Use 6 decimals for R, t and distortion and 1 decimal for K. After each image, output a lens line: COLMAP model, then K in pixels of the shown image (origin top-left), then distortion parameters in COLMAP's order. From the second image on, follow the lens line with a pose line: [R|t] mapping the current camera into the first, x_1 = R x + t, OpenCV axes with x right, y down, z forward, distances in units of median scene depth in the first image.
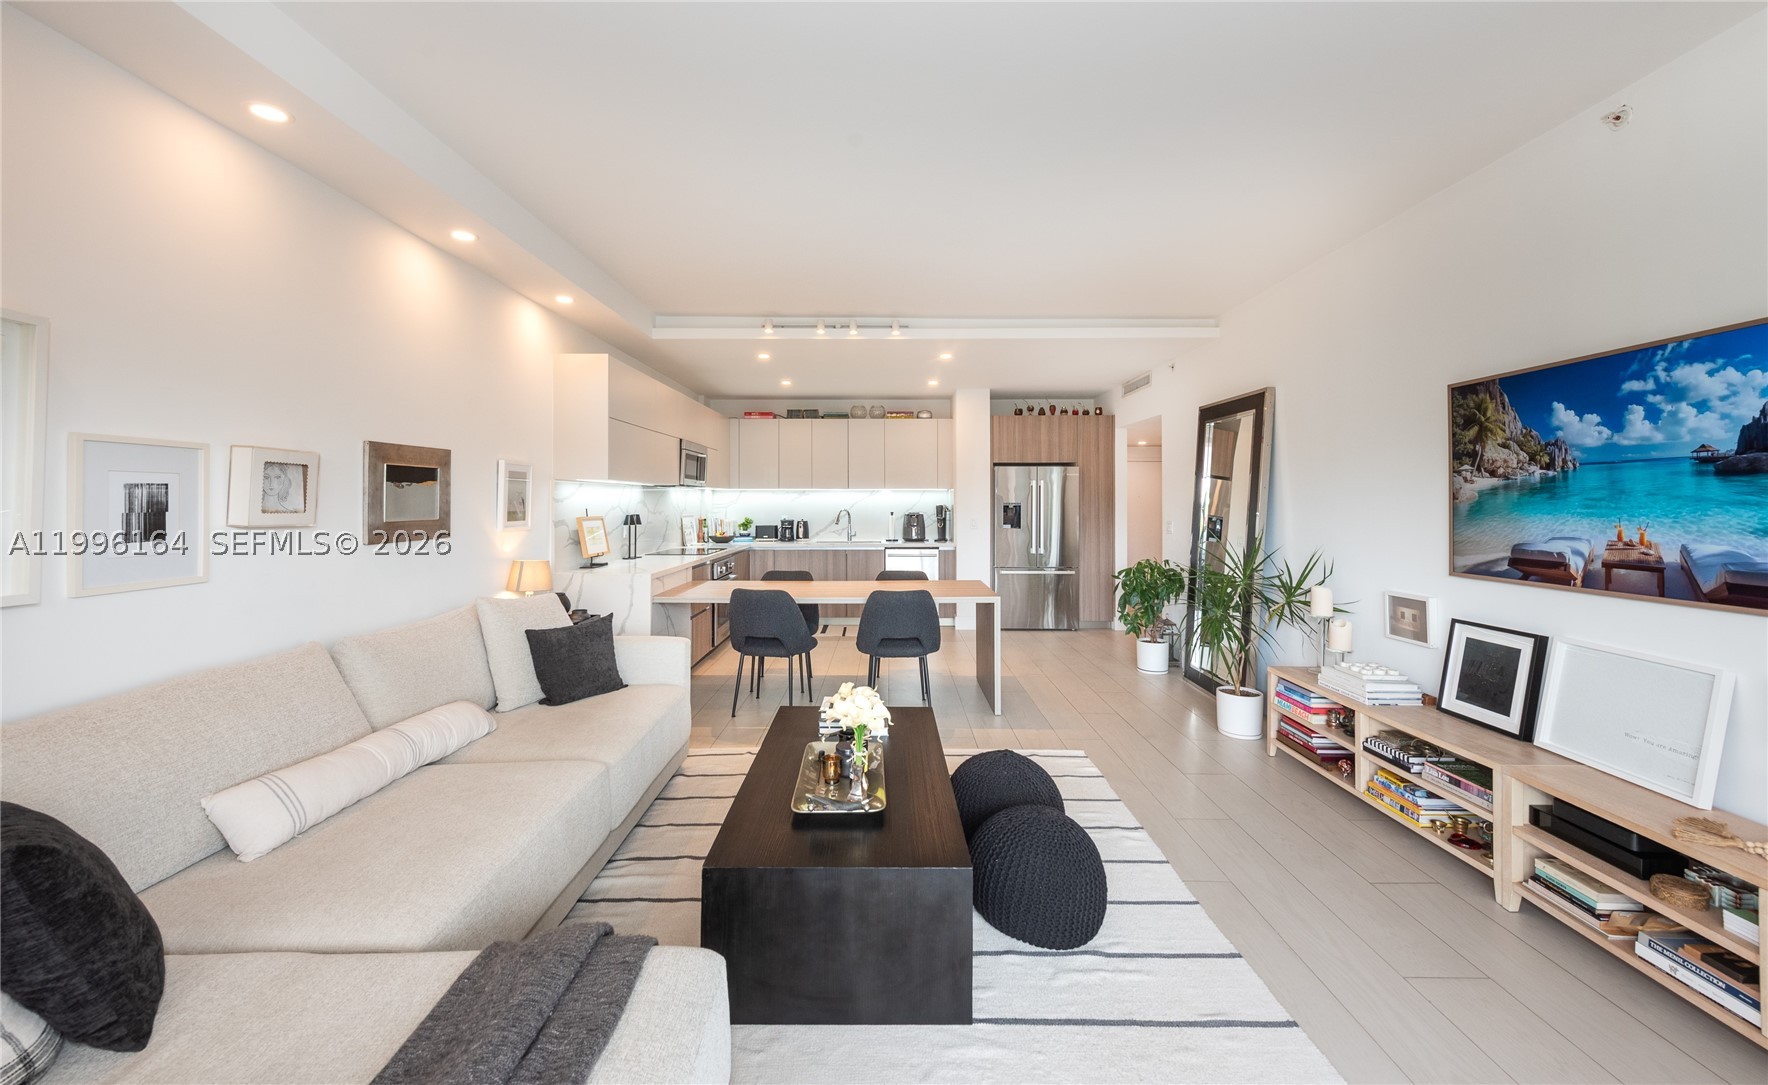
lens RADIAL K [[696.1, 0, 888.0], [0, 696.1, 508.6], [0, 0, 1]] dist [0.000746, -0.000025]
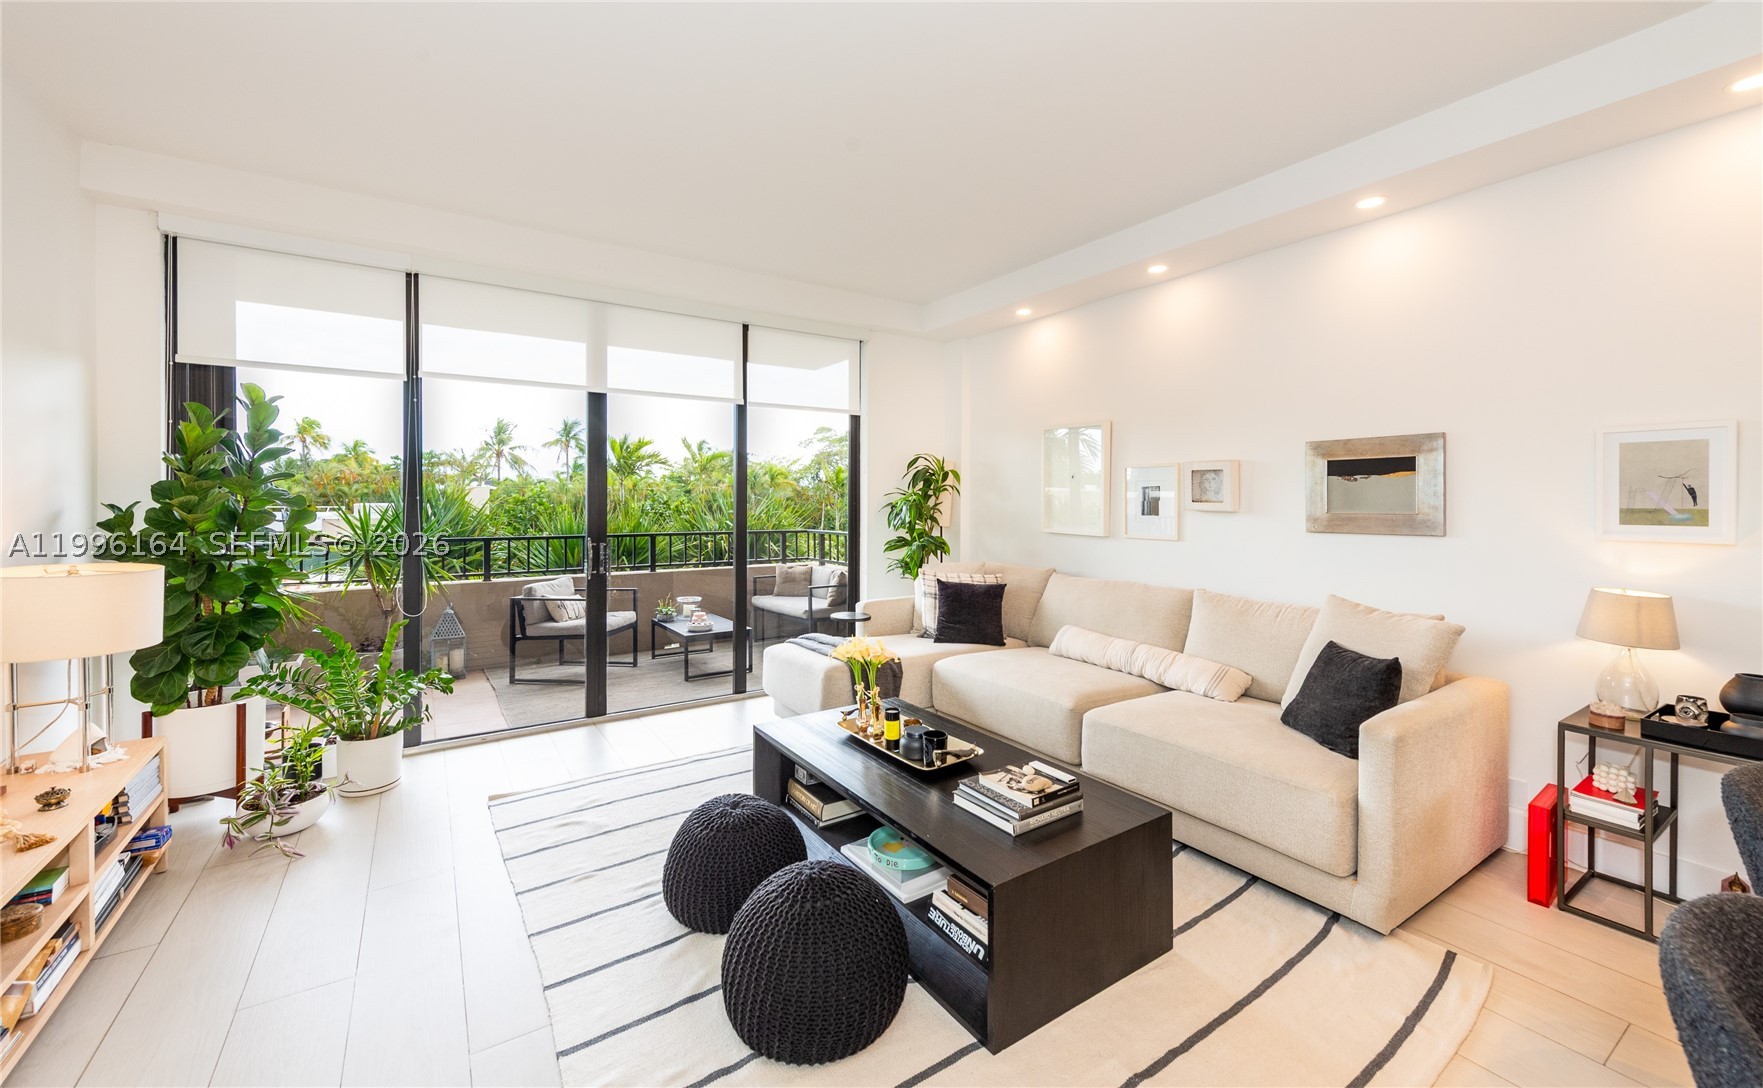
lens RADIAL K [[666.9, 0, 844.1], [0, 666.9, 495.5], [0, 0, 1]] dist [-0.000190, -0.000354]
pose [[-0.840543, -0.008518, -0.541678, 0.436719], [-0.009704, 0.999953, -0.000667, -0.000746], [0.541658, 0.004695, -0.840586, 1.359054]]
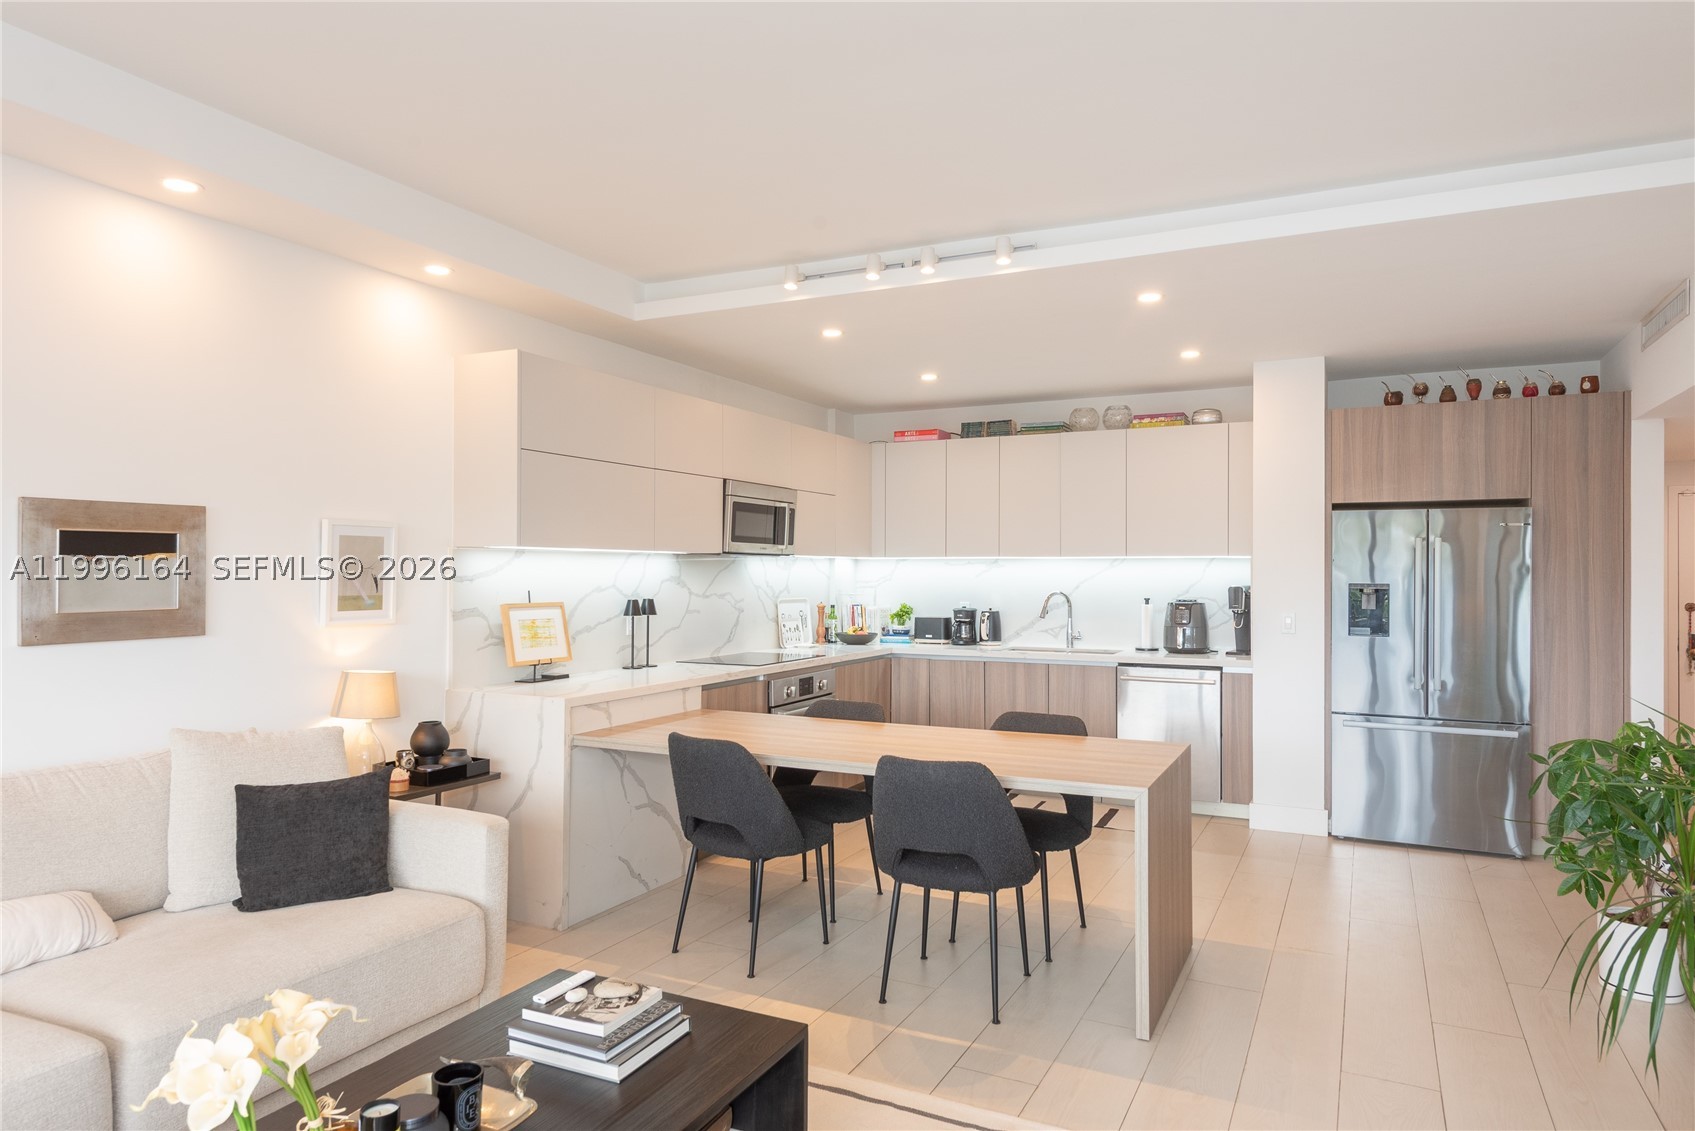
lens RADIAL K [[1053.8, 0, 847.5], [0, 1053.8, 565.5], [0, 0, 1]] dist [0.003902, -0.000330]
pose [[0.894736, -0.000365, -0.446595, 0.417828], [-0.006912, 0.999869, -0.014666, -0.016971], [0.446542, 0.016209, 0.894616, 0.381046]]
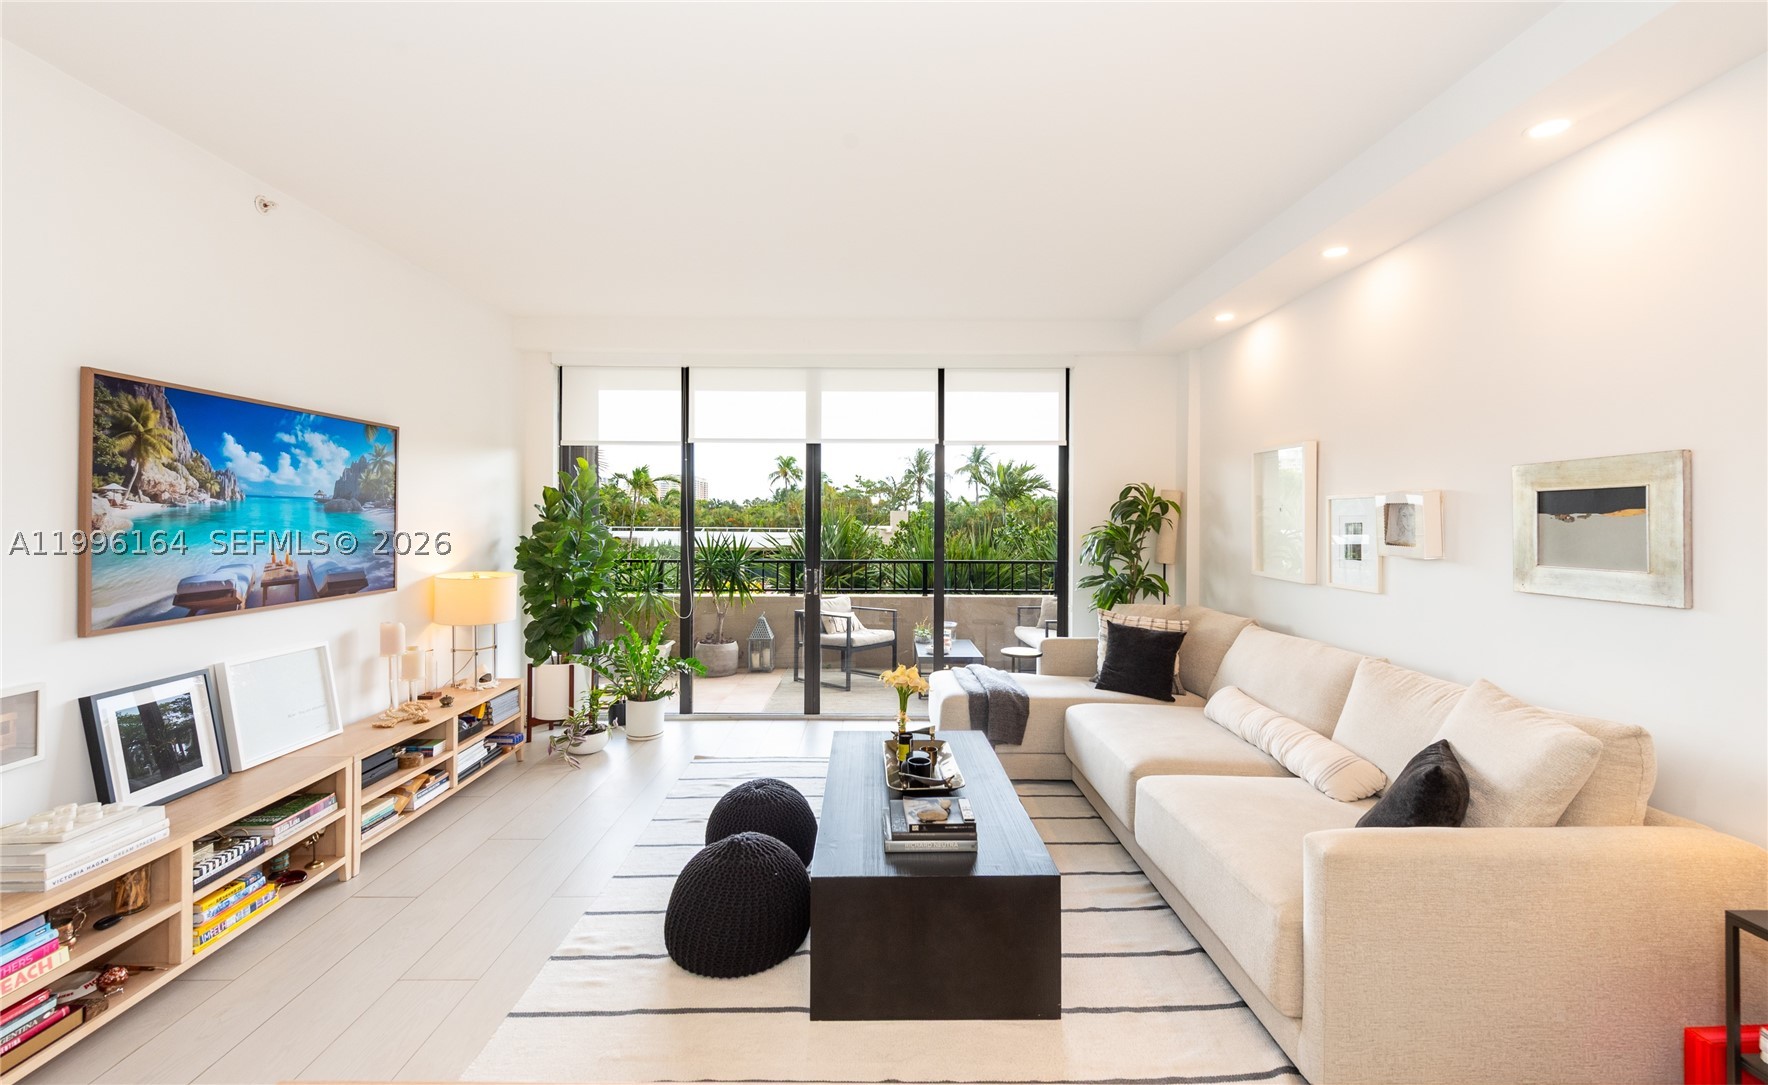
lens RADIAL K [[696.1, 0, 888.0], [0, 696.1, 508.6], [0, 0, 1]] dist [0.000746, -0.000025]
pose [[-0.999825, -0.005958, -0.017729, 0.006892], [-0.005812, 0.999948, -0.008320, -0.031624], [0.017778, -0.008216, -0.999808, 1.626213]]
